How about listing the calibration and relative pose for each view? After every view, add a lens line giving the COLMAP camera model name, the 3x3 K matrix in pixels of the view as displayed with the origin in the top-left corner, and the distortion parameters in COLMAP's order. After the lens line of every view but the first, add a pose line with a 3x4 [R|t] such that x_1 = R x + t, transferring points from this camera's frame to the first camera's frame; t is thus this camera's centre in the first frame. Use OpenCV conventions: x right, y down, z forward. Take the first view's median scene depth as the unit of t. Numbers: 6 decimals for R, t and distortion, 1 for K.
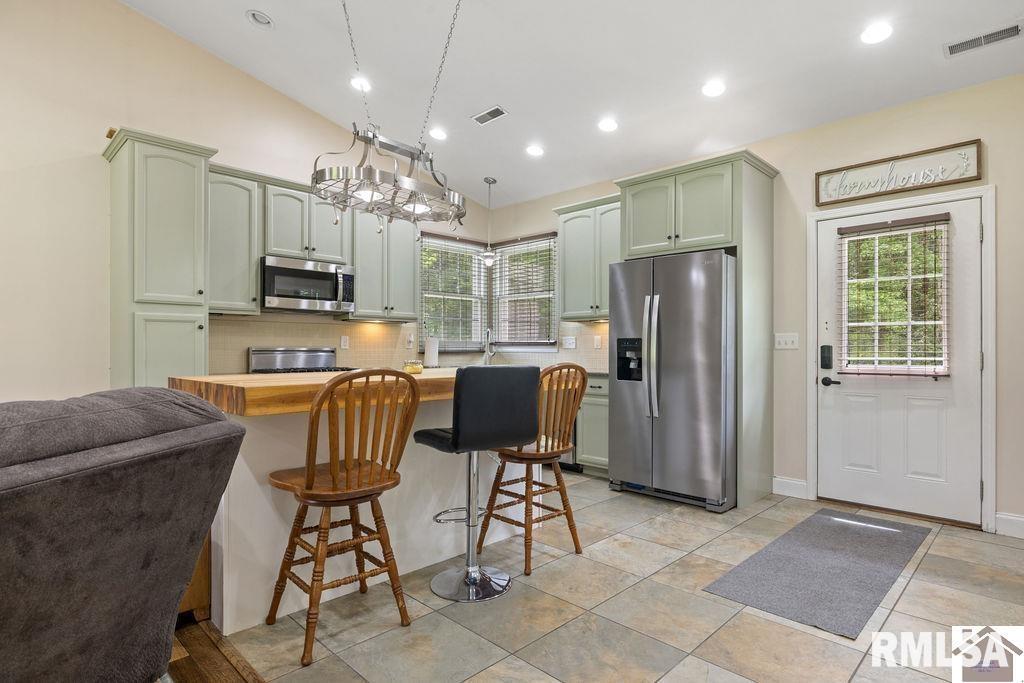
lens RADIAL K [[542.9, 0, 512.2], [0, 542.9, 344.2], [0, 0, 1]] dist [0.001935, 0.000661]
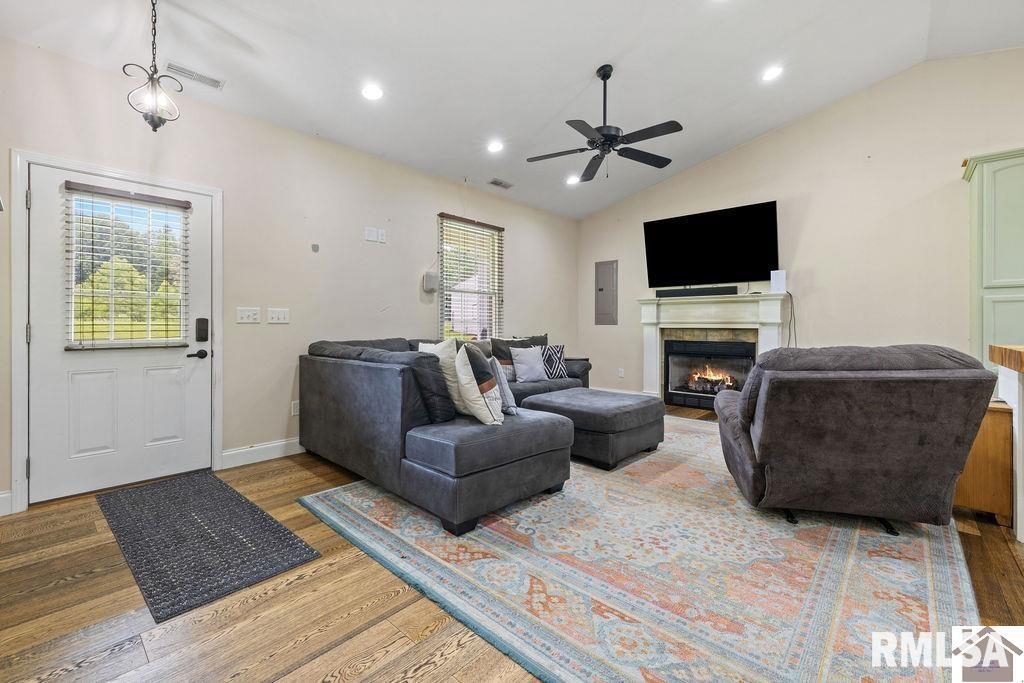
lens RADIAL K [[428.2, 0, 513.9], [0, 428.2, 324.2], [0, 0, 1]] dist [-0.000523, -0.000114]
pose [[0.045934, -0.002165, -0.998942, 0.664659], [0.003825, 0.999991, -0.001992, 0.012633], [0.998937, -0.003730, 0.045942, -0.394788]]
